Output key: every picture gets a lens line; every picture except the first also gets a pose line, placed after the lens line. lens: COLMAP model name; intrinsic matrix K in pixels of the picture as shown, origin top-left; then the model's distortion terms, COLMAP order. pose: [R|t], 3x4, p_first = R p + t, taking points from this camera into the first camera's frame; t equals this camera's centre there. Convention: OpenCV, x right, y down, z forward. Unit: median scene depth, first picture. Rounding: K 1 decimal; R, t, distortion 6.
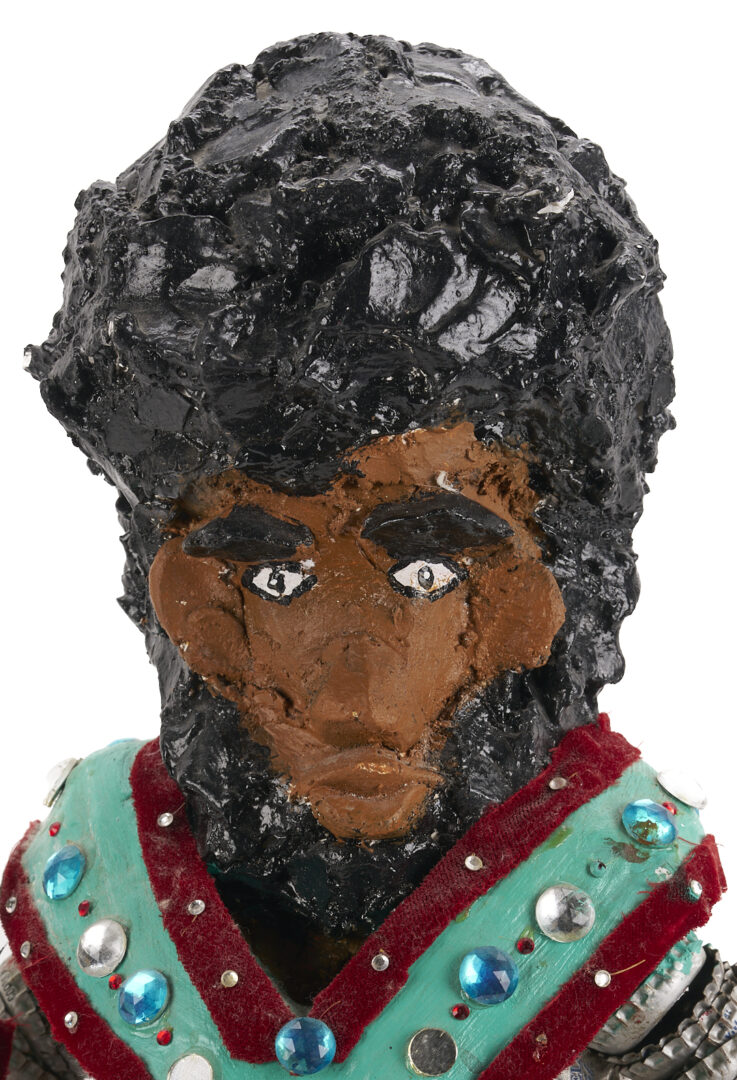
lens RADIAL K [[5786.2, 0, 370.0], [0, 5786.2, 543.3], [0, 0, 1]] dist [-0.271989, 0.000000]
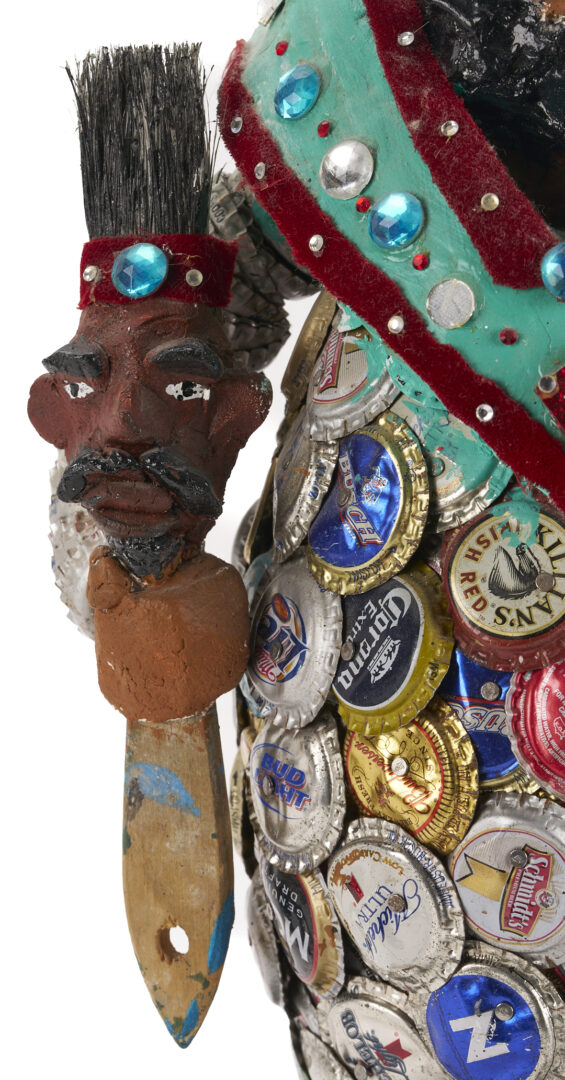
lens RADIAL K [[4517.4, 0, 275.9], [0, 4517.4, 533.1], [0, 0, 1]] dist [-0.162431, 0.000000]
pose [[0.997843, -0.000722, 0.065646, -0.108688], [-0.009257, 0.988403, 0.151569, 0.015306], [-0.064994, -0.151850, 0.986264, 0.239130]]
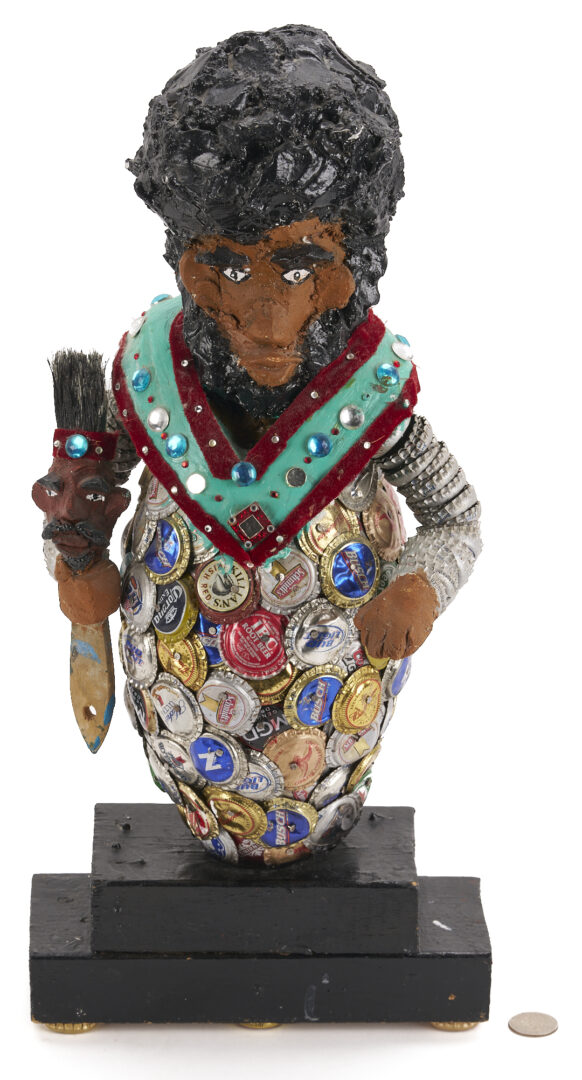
lens RADIAL K [[4389.9, 0, 292.2], [0, 4389.9, 537.5], [0, 0, 1]] dist [-0.167273, 0.000000]
pose [[0.999533, 0.012893, 0.027703, -0.040734], [-0.021620, 0.939086, 0.343003, -0.509653], [-0.021593, -0.343442, 0.938926, -0.725806]]
